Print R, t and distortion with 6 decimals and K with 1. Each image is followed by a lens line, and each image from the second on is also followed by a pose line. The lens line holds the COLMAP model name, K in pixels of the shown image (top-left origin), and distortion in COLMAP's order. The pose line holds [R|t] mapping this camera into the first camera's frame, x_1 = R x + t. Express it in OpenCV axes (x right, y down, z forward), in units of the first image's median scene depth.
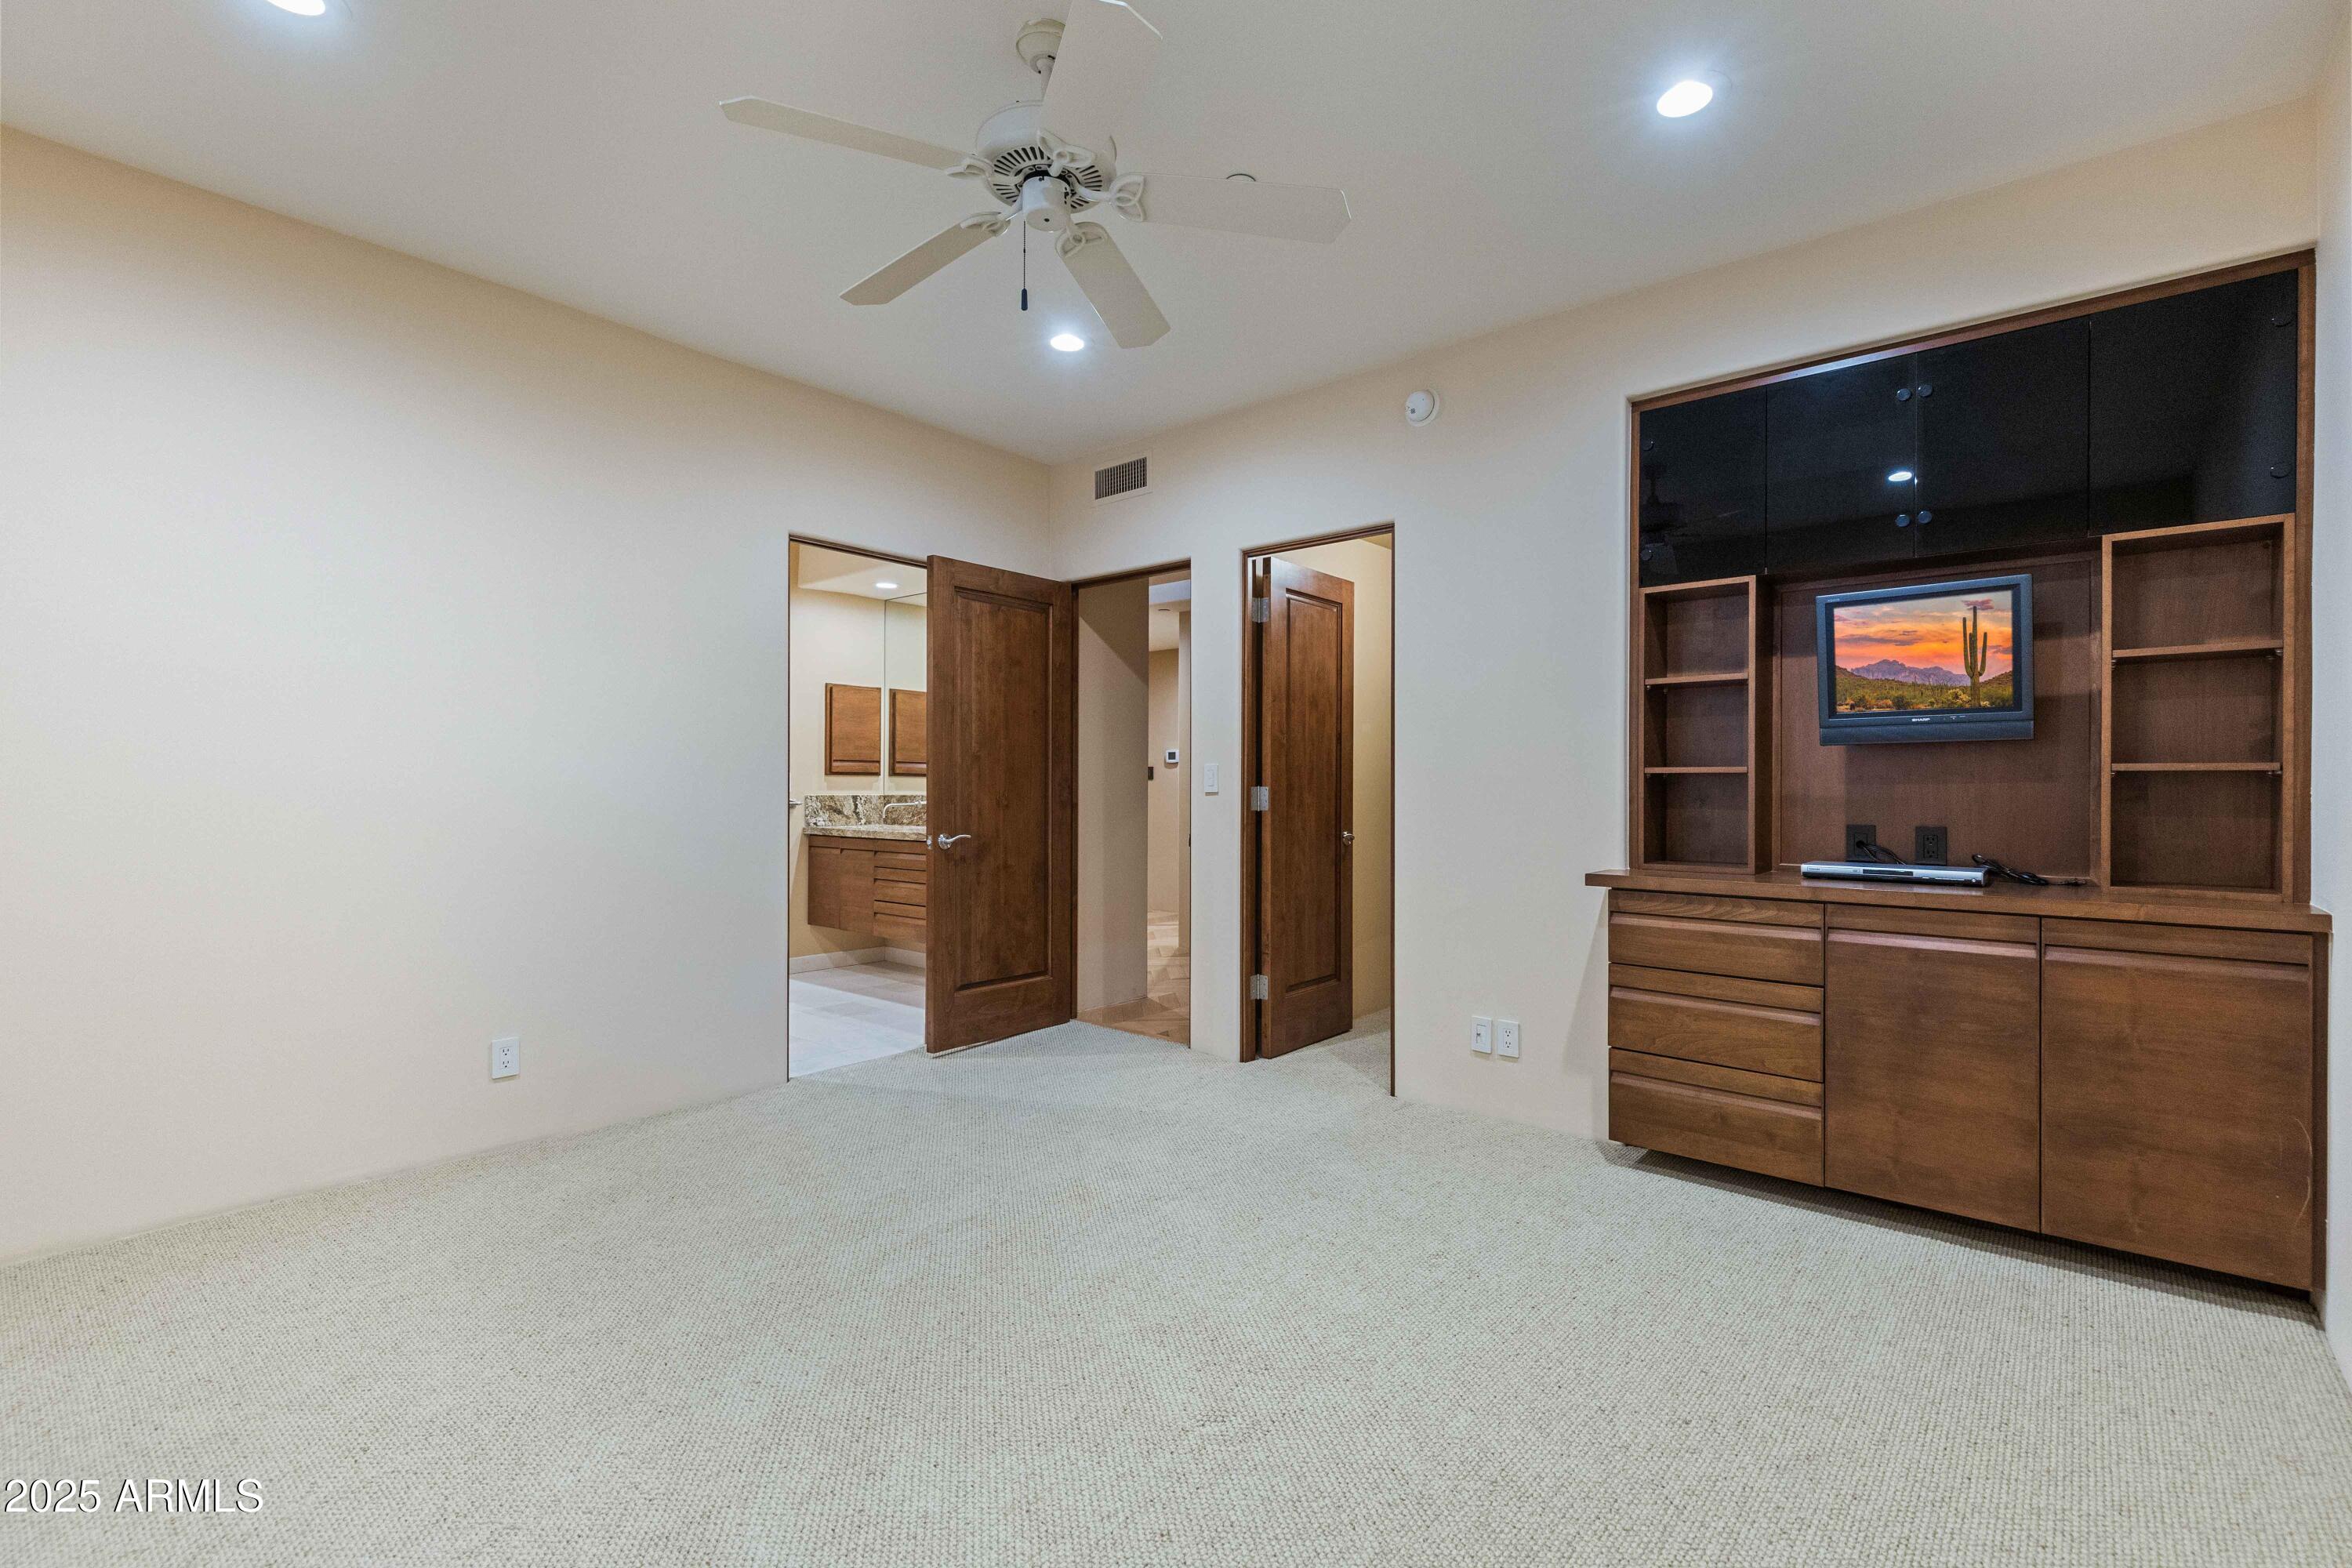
lens RADIAL K [[1062.1, 0, 1167.6], [0, 1062.1, 776.7], [0, 0, 1]] dist [0.012728, -0.001793]
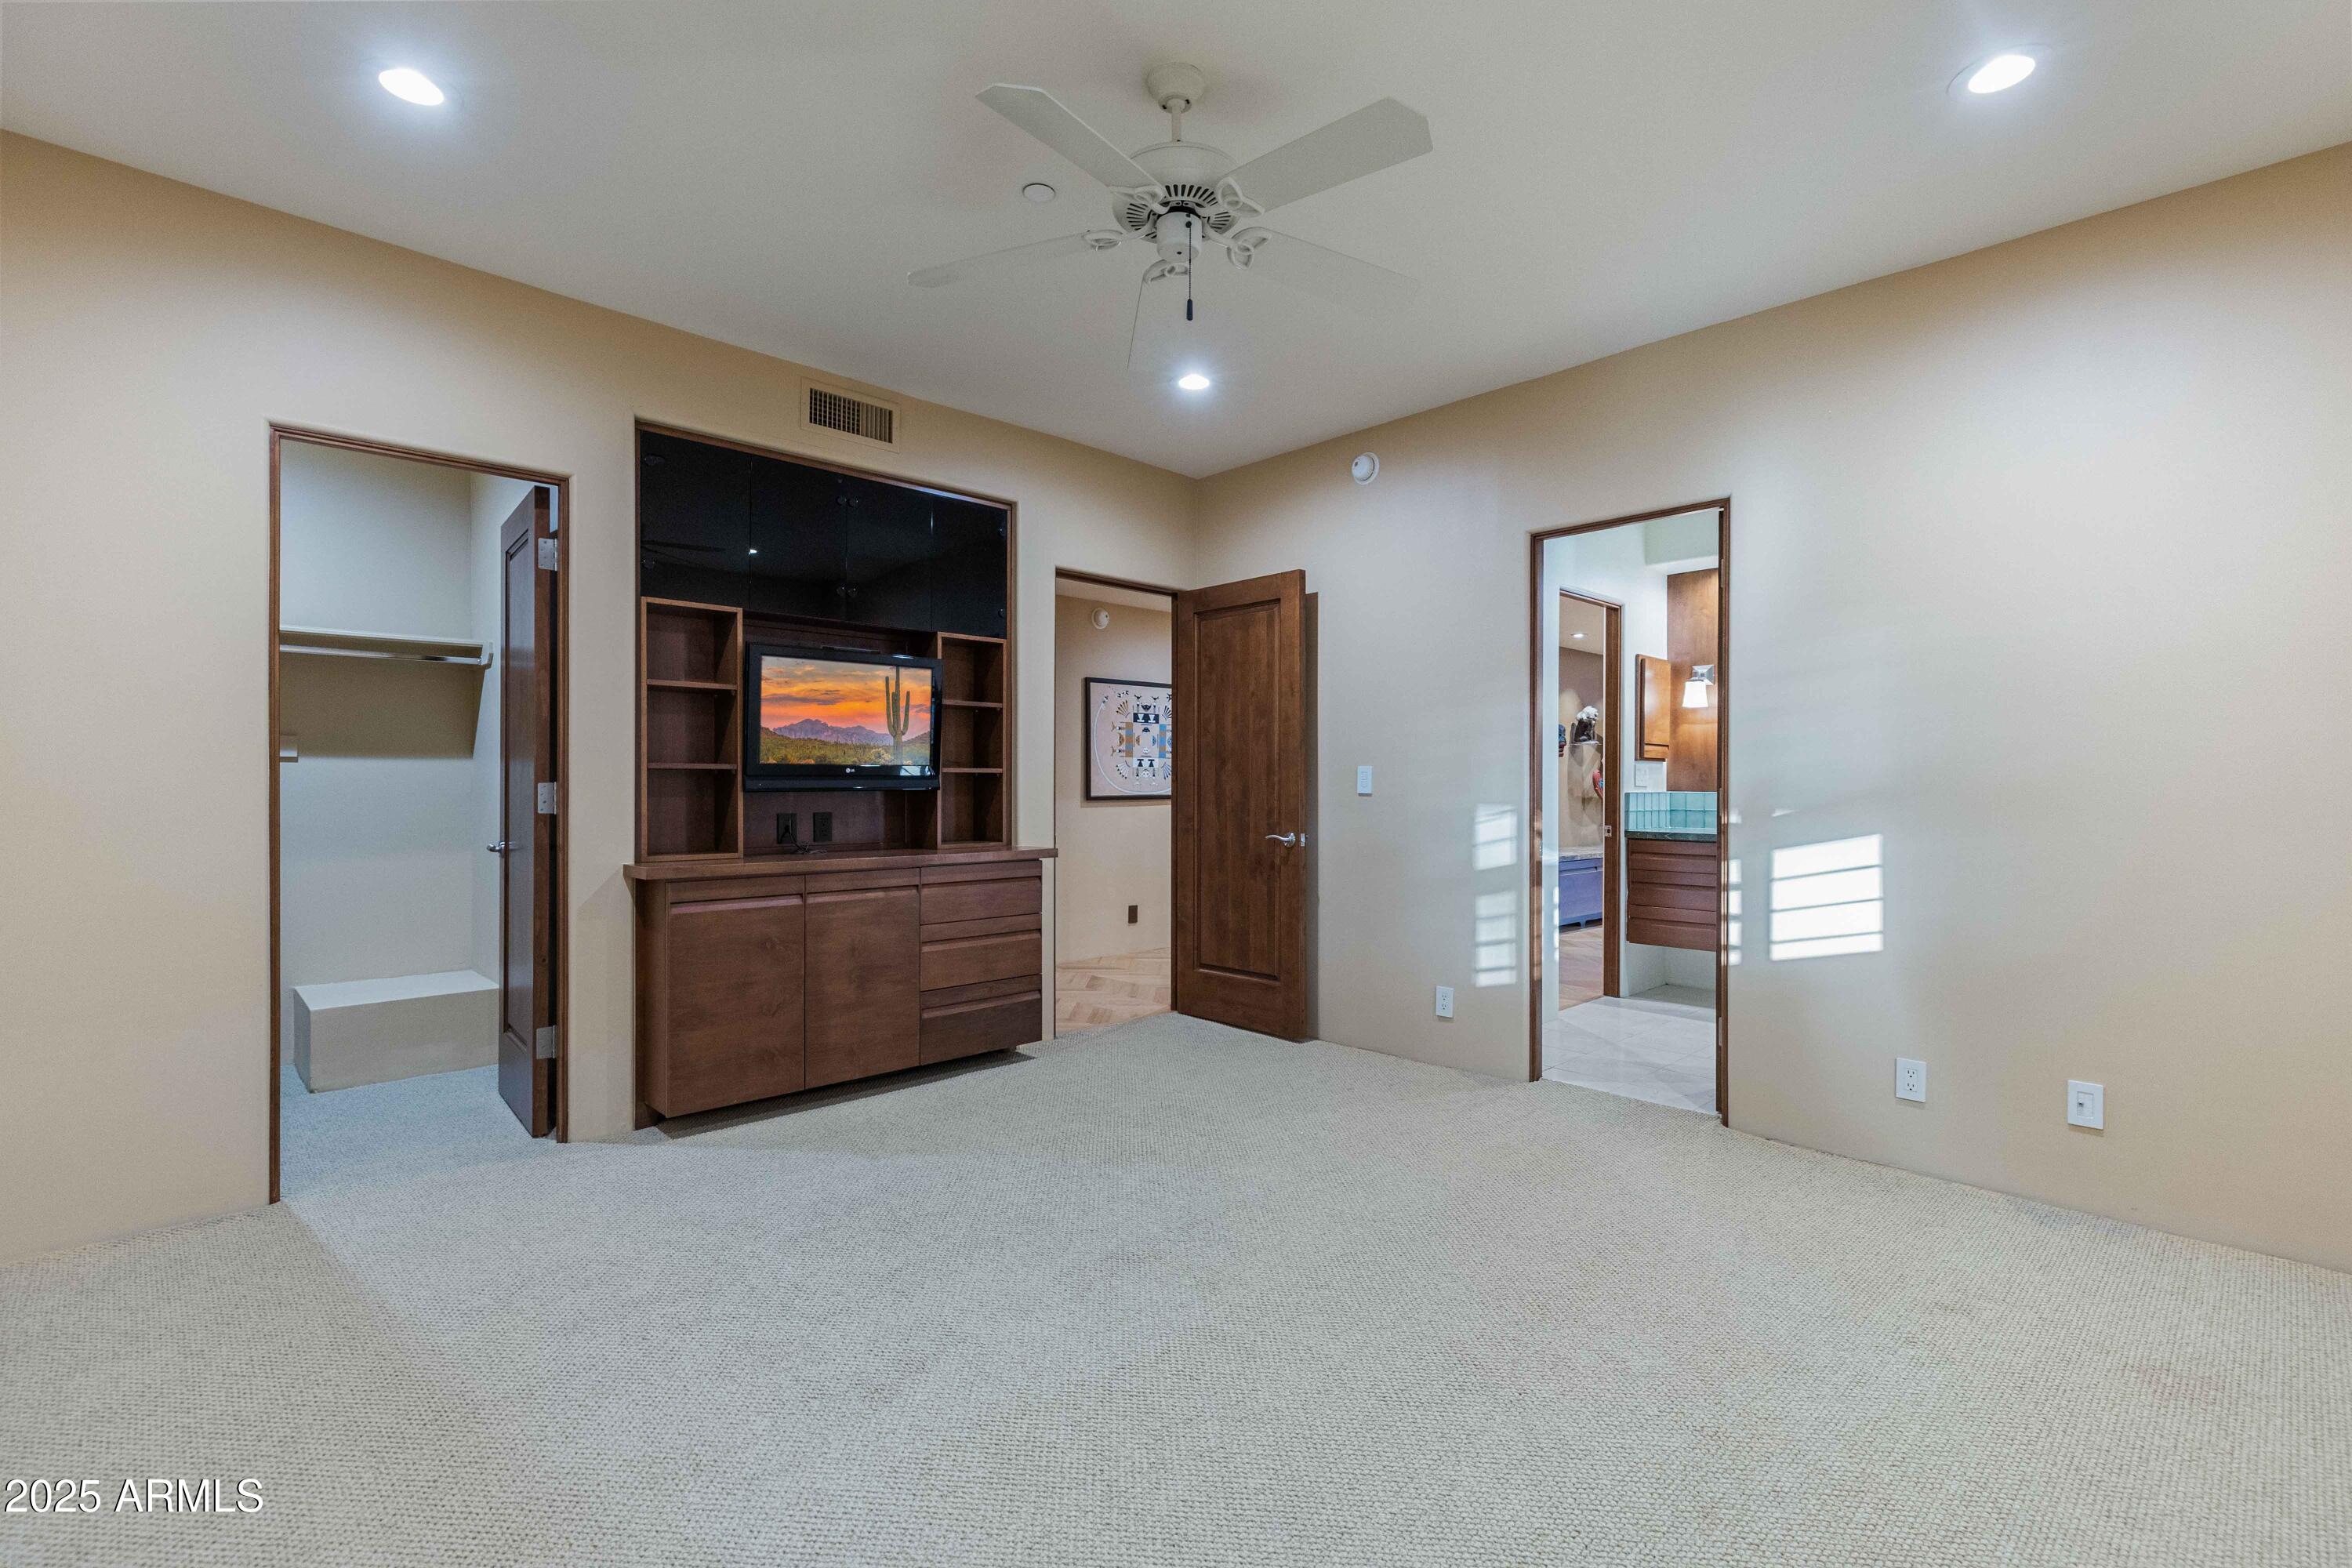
lens RADIAL K [[1062.1, 0, 1167.3], [0, 1062.1, 789.6], [0, 0, 1]] dist [0.012728, -0.001793]
pose [[0.093423, -0.011111, 0.995564, -0.631177], [-0.013020, 0.999839, 0.012380, -0.007150], [-0.995541, -0.014119, 0.093264, 0.436200]]
